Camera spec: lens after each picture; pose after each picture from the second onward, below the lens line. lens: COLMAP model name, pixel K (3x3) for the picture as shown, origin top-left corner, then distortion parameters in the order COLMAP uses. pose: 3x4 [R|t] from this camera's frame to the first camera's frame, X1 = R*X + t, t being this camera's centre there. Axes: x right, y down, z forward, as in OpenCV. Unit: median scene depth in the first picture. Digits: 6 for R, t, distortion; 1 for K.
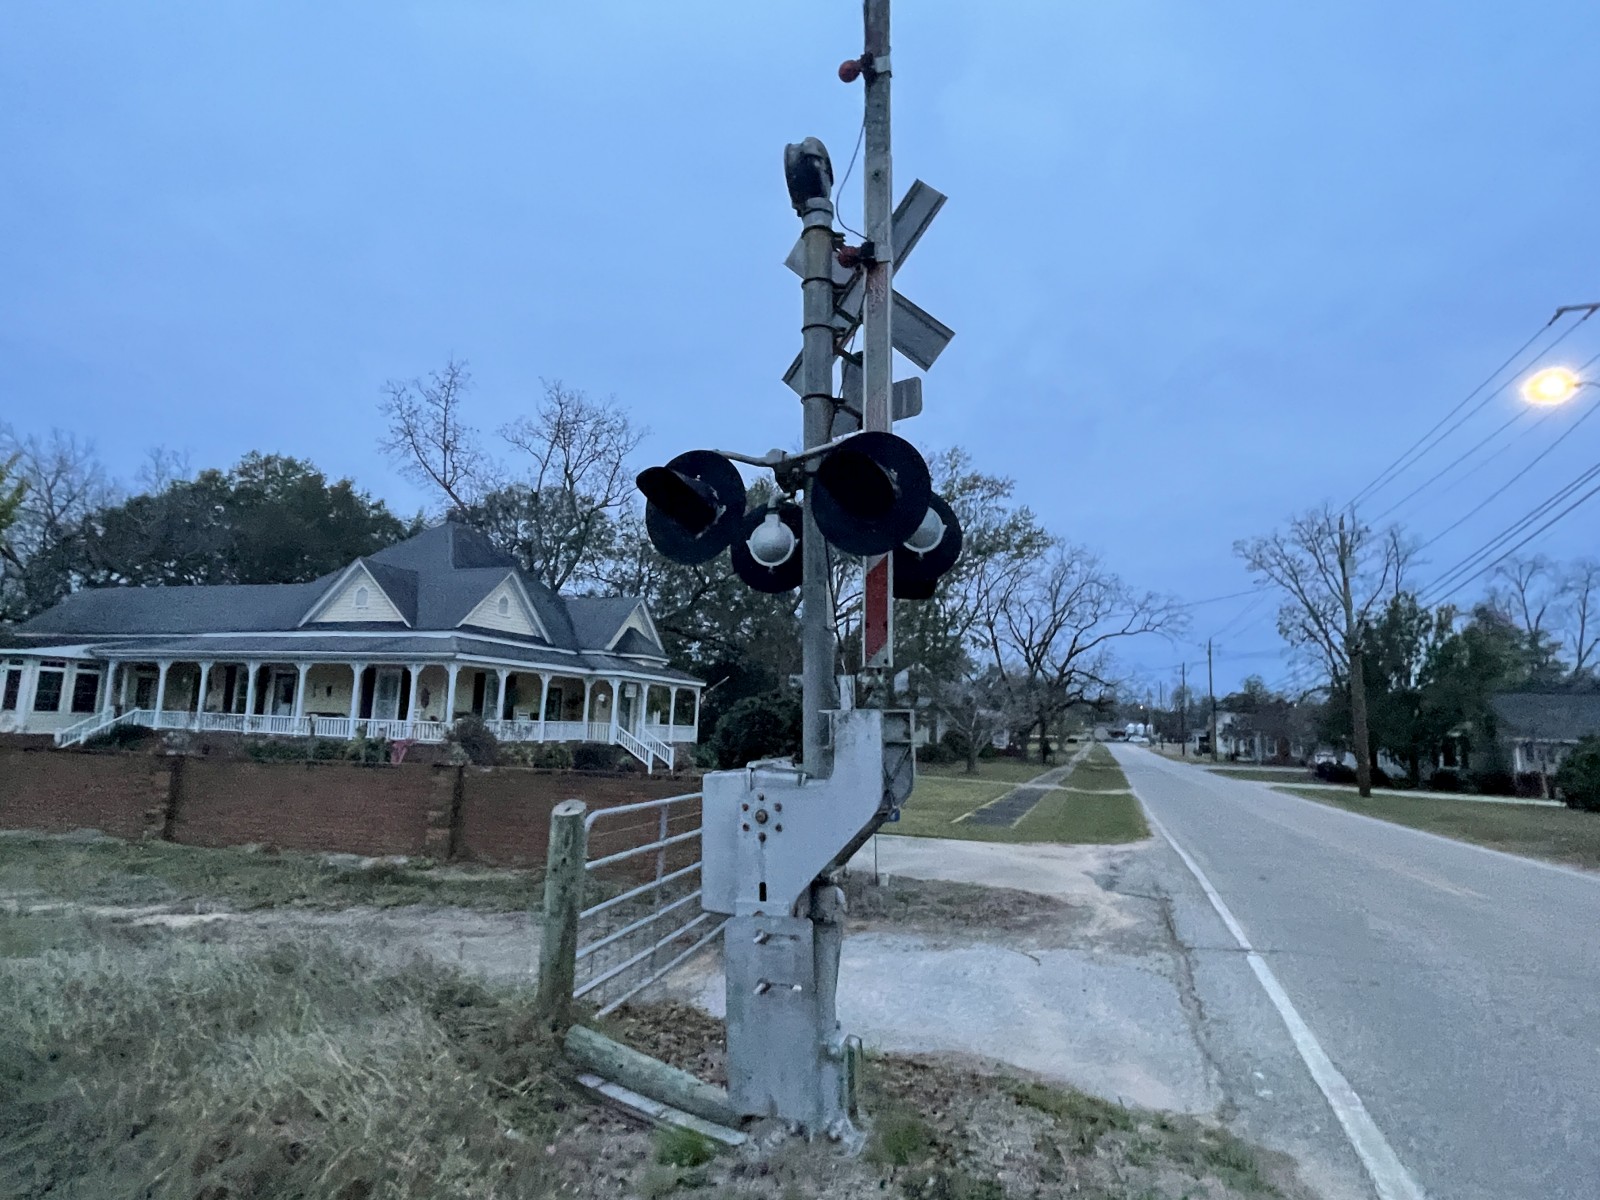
lens RADIAL K [[821.6, 0, 800.0], [0, 821.6, 600.0], [0, 0, 1]] dist [-0.000727, -0.000087]
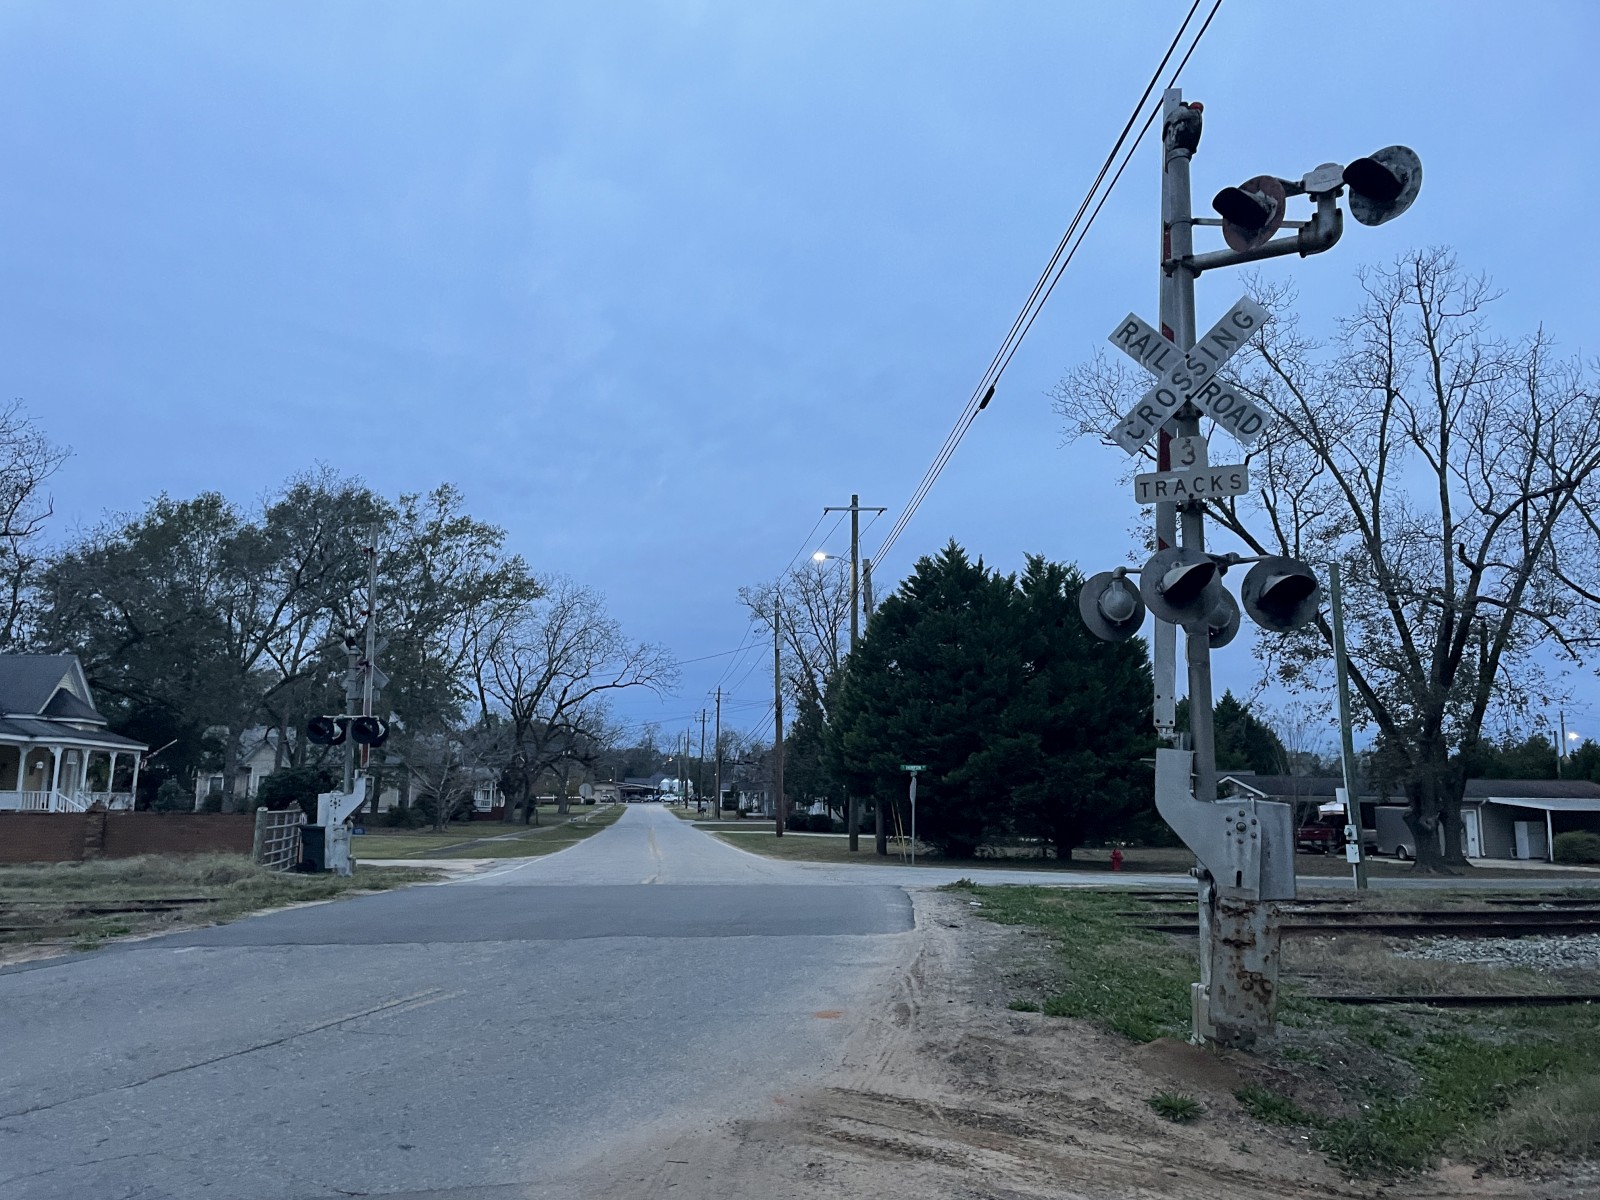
lens RADIAL K [[1165.4, 0, 791.0], [0, 1165.4, 601.6], [0, 0, 1]] dist [0.105654, -0.129386]
pose [[0.893184, 0.049105, 0.447001, -0.048360], [-0.047319, 0.998765, -0.015167, -0.053797], [-0.447194, -0.007604, 0.894405, -0.370735]]
